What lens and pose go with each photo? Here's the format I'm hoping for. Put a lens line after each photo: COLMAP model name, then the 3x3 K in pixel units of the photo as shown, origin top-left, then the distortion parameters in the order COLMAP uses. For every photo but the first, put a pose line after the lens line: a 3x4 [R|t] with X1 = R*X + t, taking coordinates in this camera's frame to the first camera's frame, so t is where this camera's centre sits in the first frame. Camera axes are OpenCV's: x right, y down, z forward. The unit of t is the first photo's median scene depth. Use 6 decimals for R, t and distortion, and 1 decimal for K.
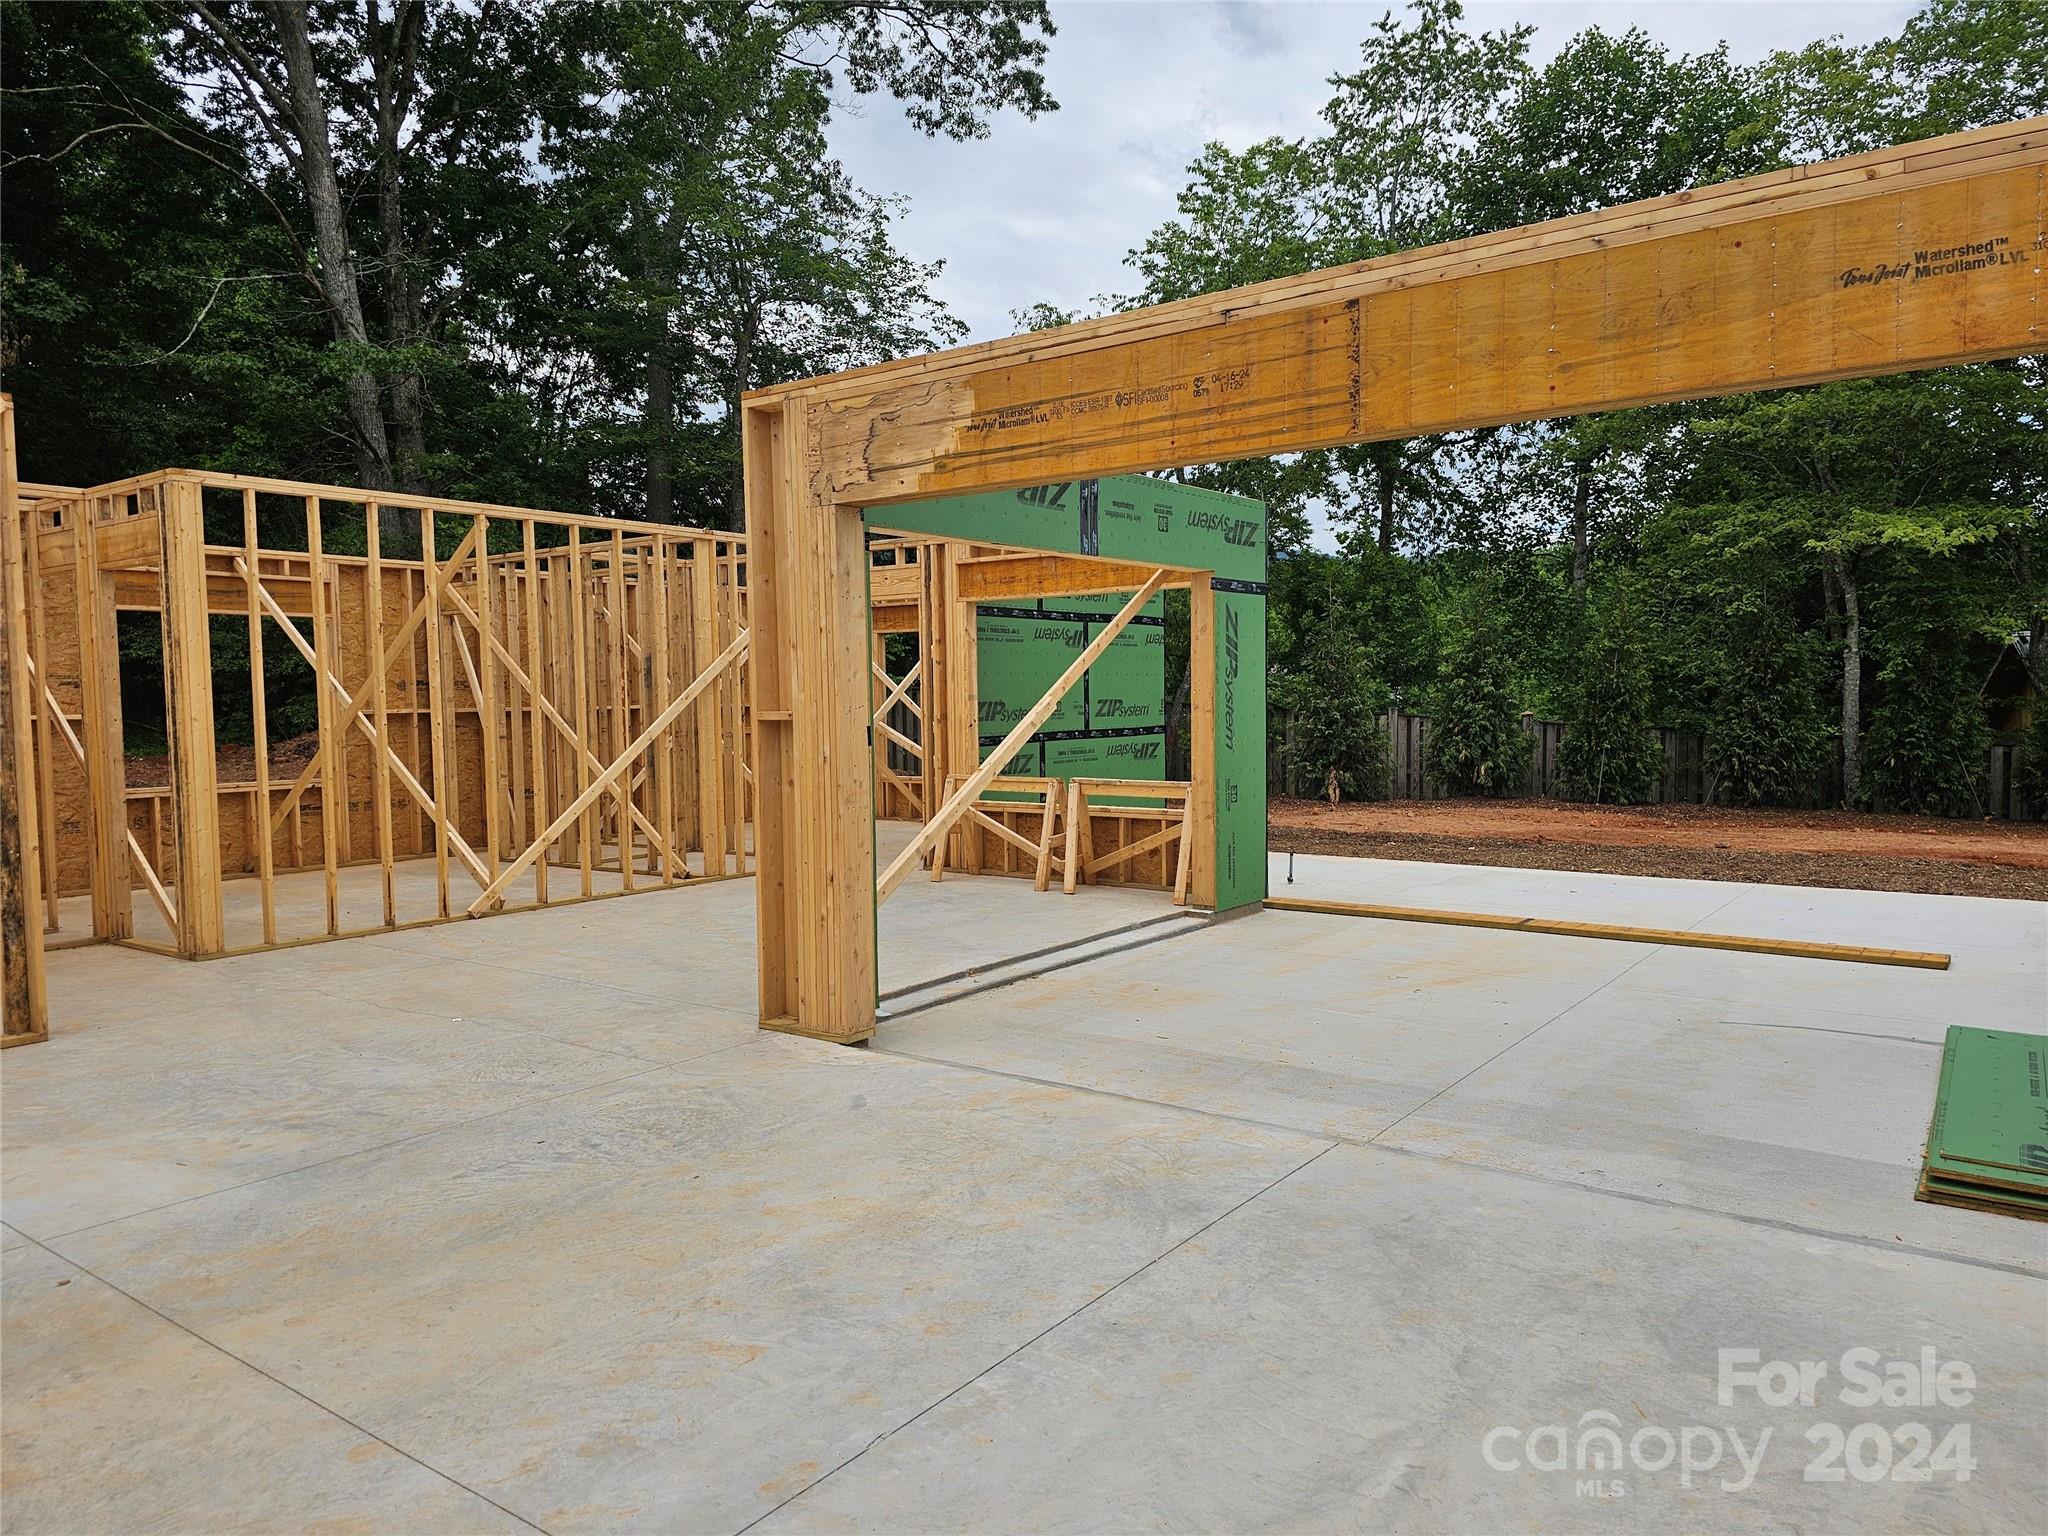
lens RADIAL K [[1363.8, 0, 989.0], [0, 1363.8, 784.5], [0, 0, 1]] dist [0.095759, -0.120653]
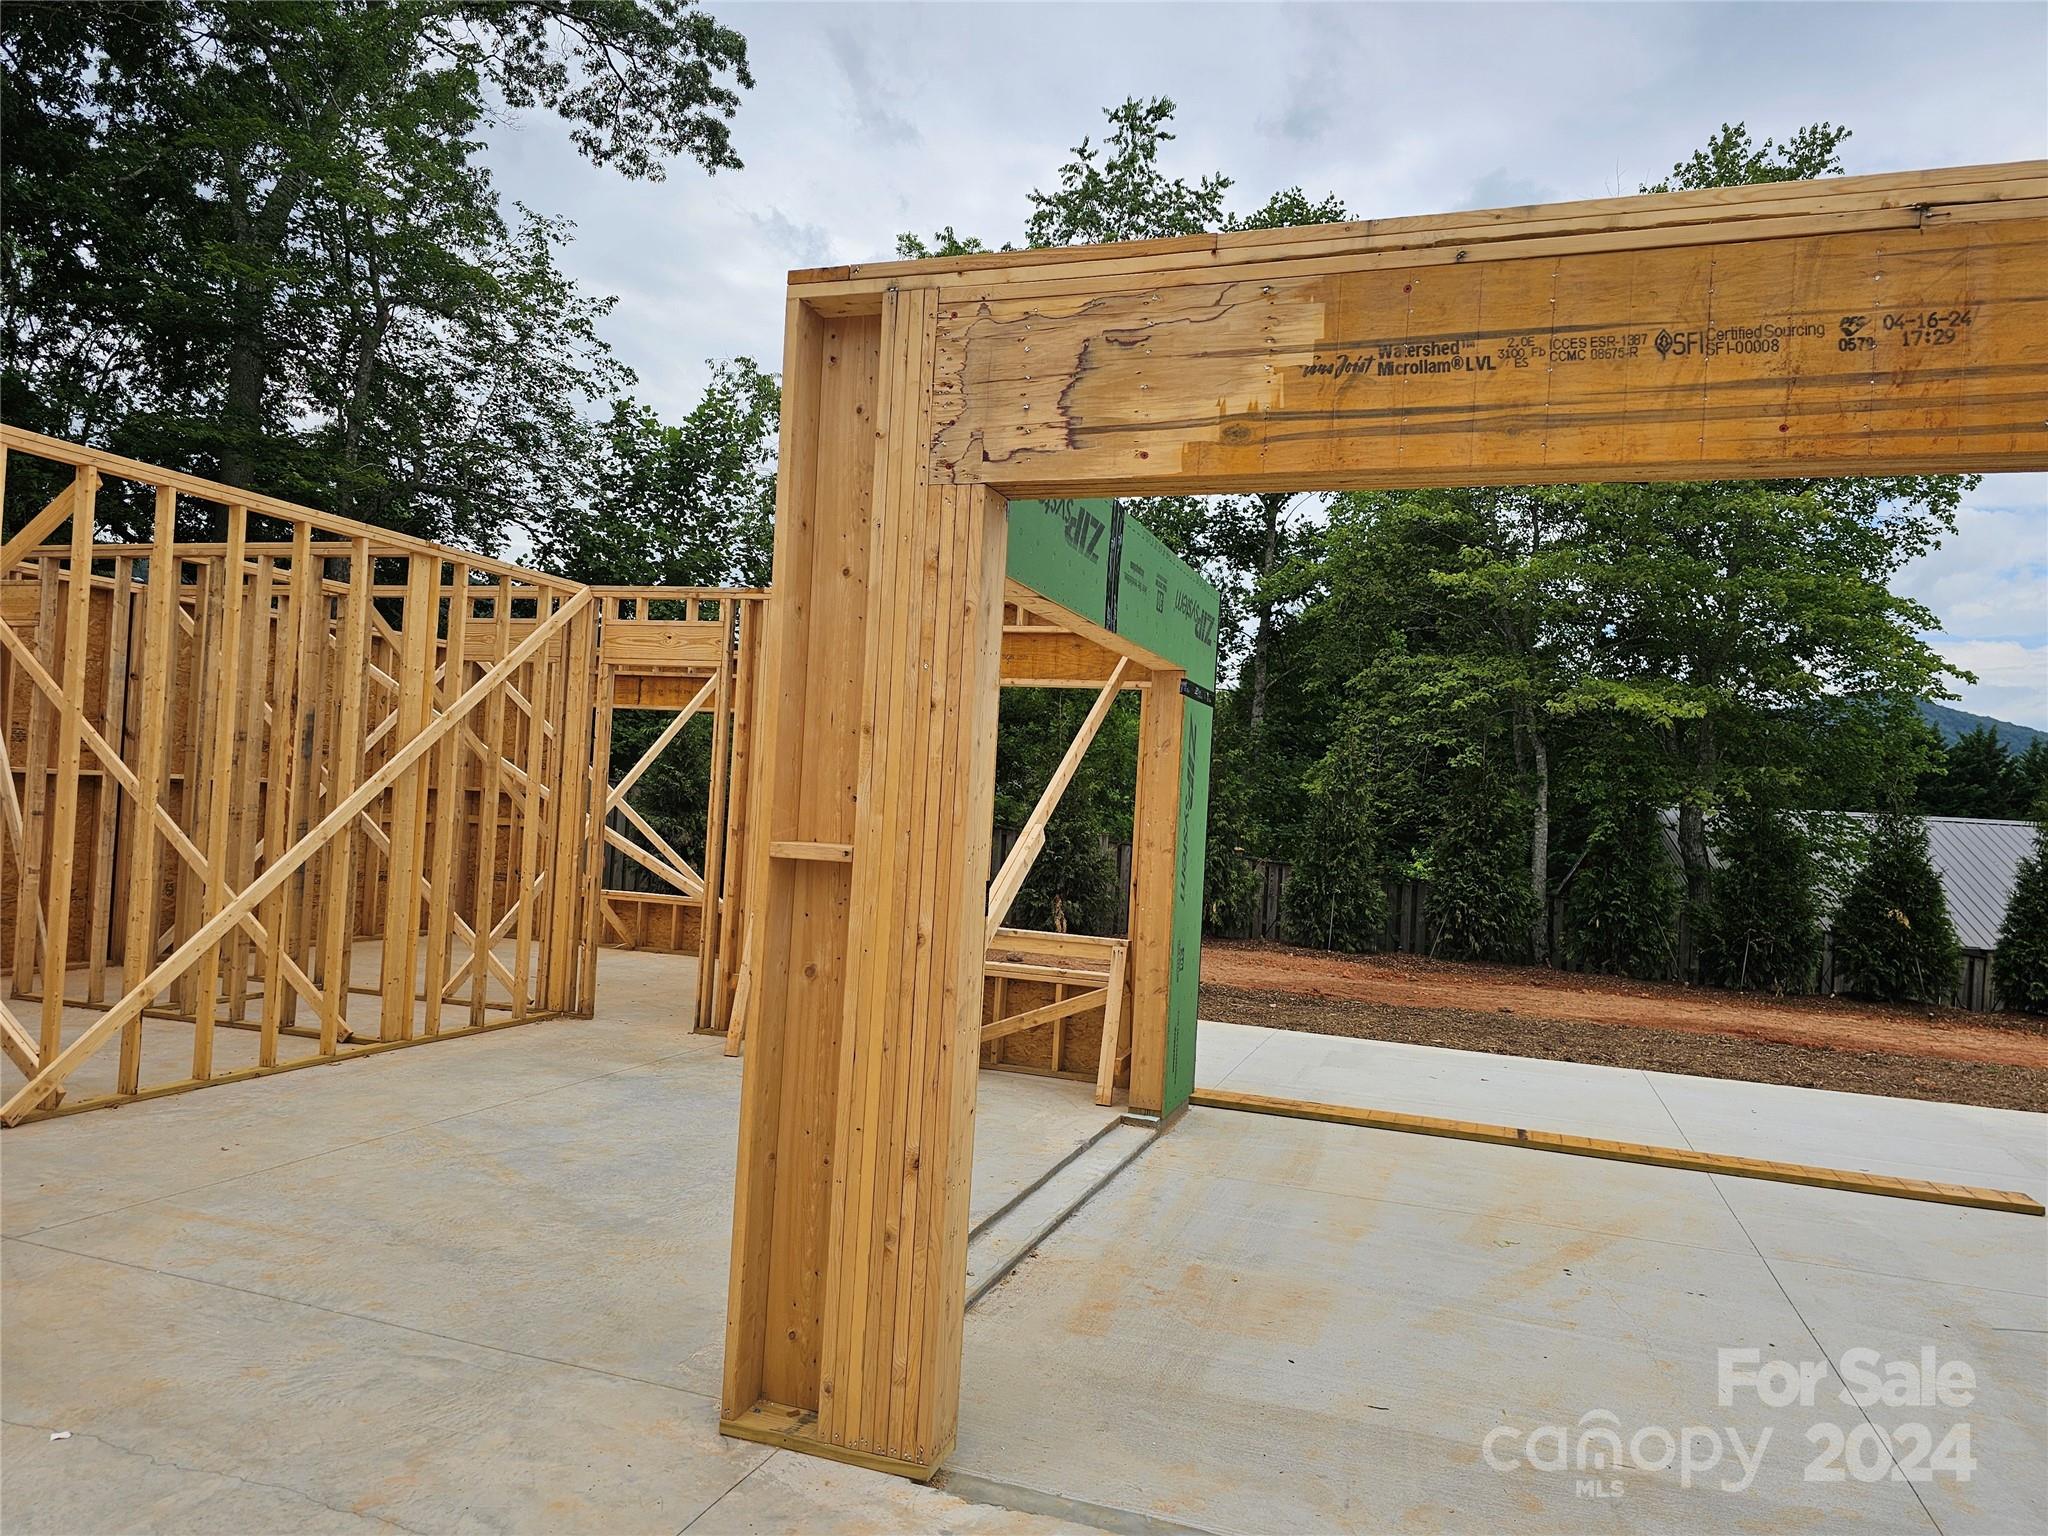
lens RADIAL K [[1386.7, 0, 993.6], [0, 1386.7, 786.7], [0, 0, 1]] dist [0.064259, -0.052450]
pose [[0.951410, 0.072545, 0.299259, -0.084042], [-0.051180, 0.995589, -0.078635, -0.011872], [-0.303643, 0.059498, 0.950926, 0.147267]]
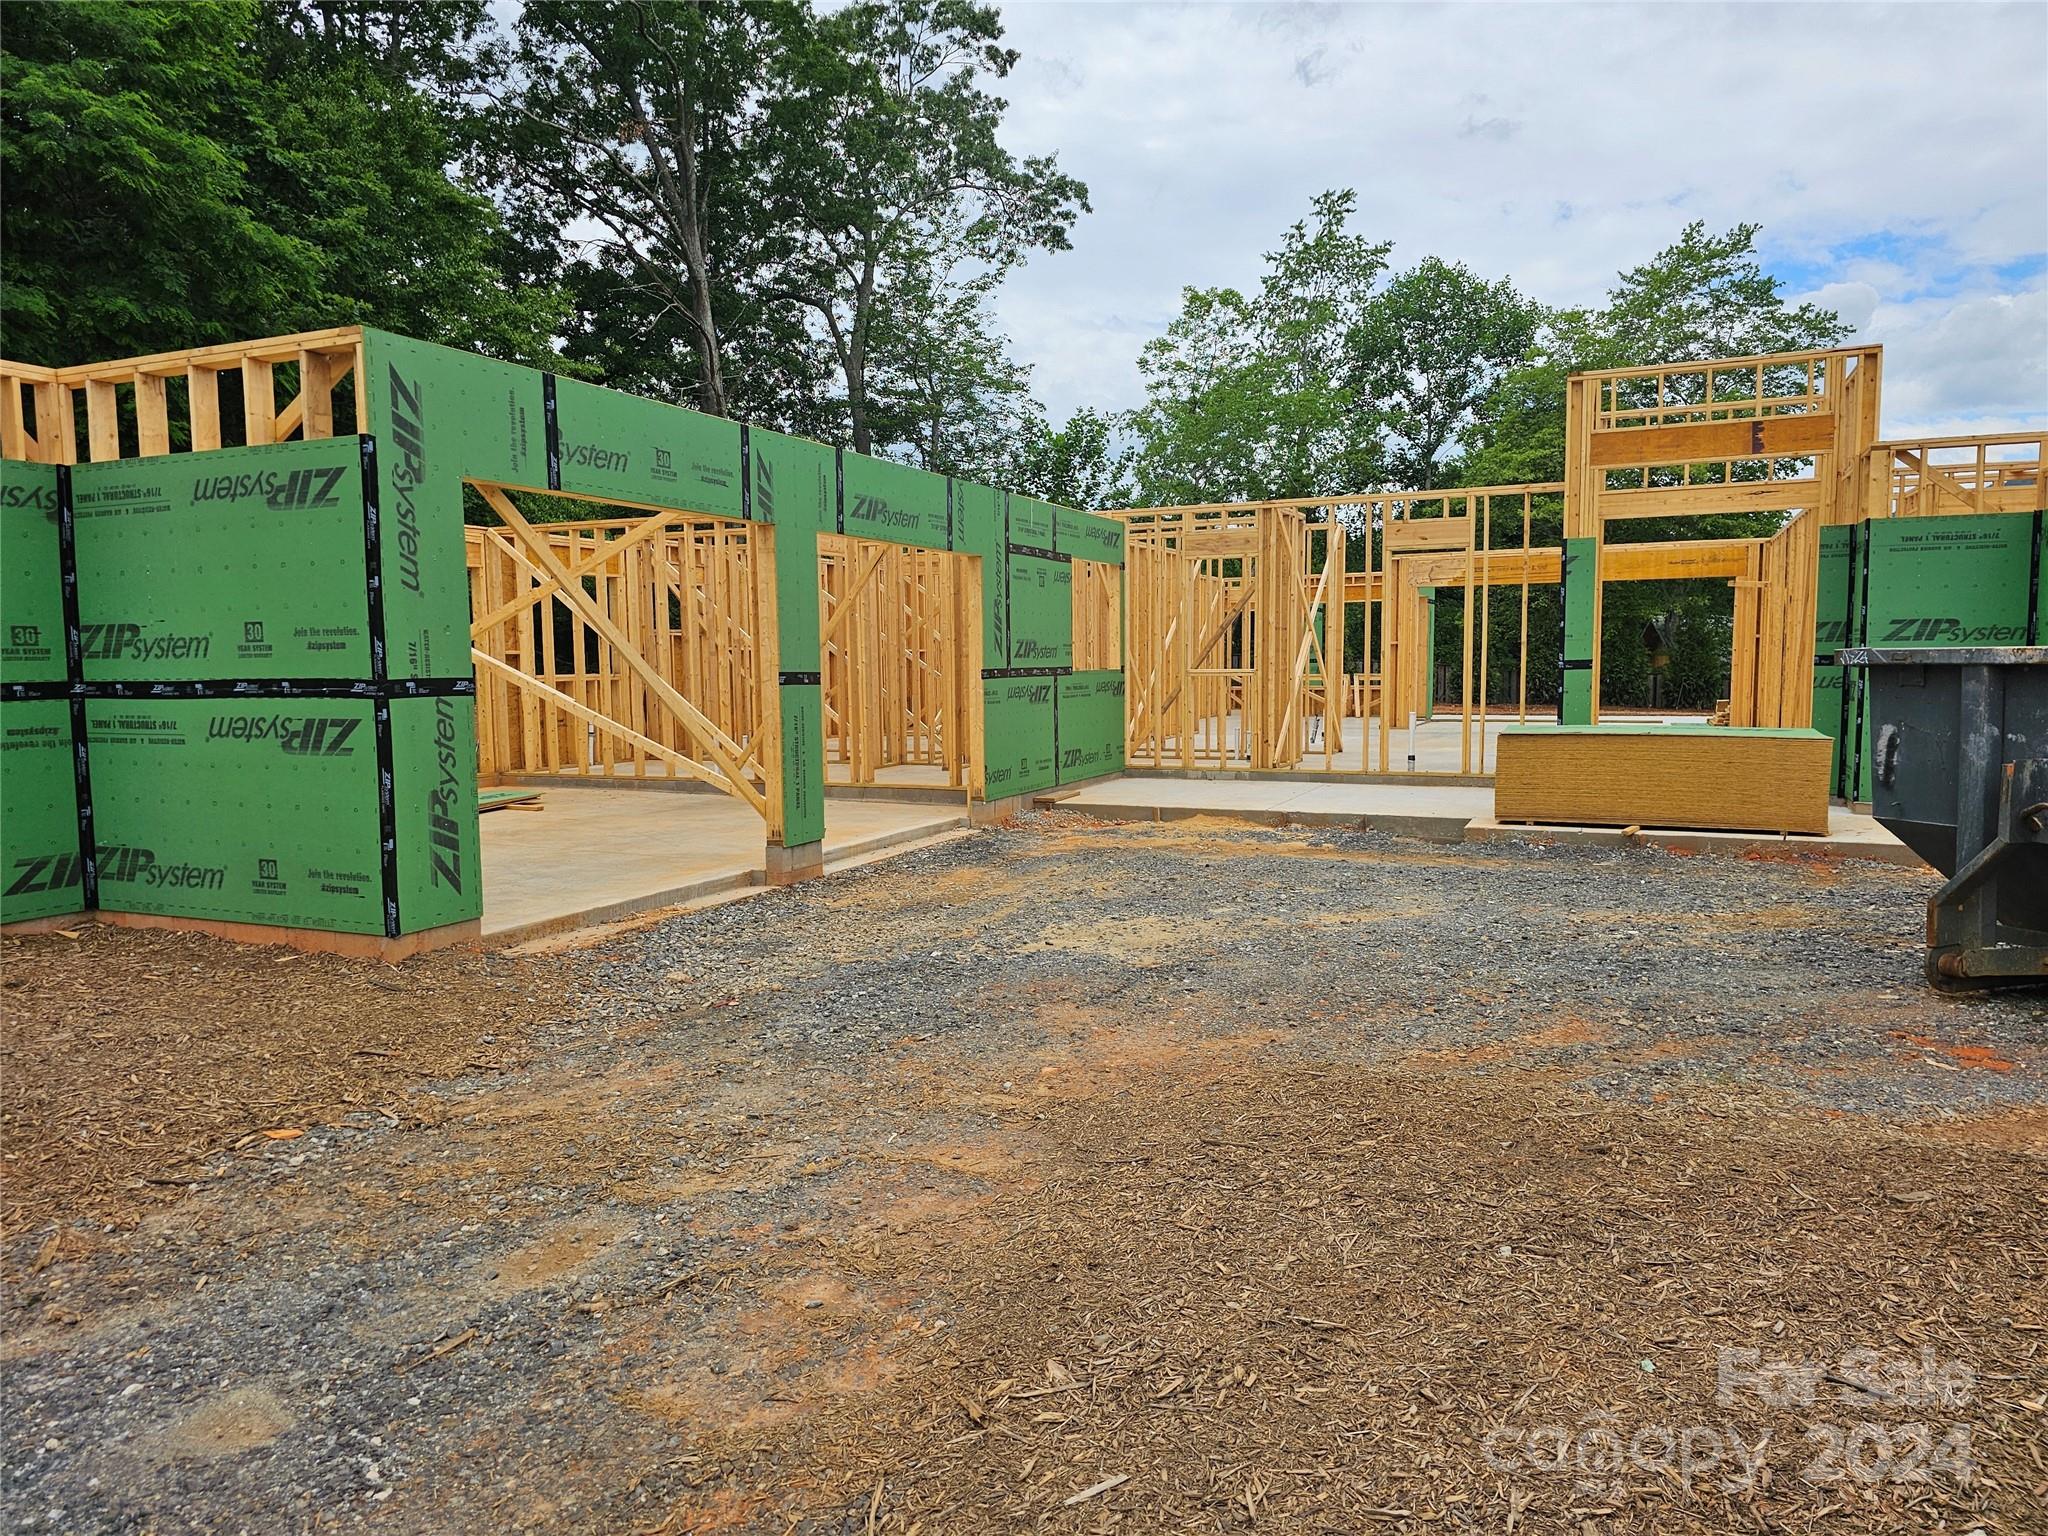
lens RADIAL K [[1360.2, 0, 1024.0], [0, 1360.2, 768.0], [0, 0, 1]] dist [0.056371, -0.032549]
pose [[0.976267, -0.022272, 0.215422, -0.657508], [0.018010, 0.999602, 0.021725, 0.056070], [-0.215820, -0.017330, 0.976279, -0.834404]]
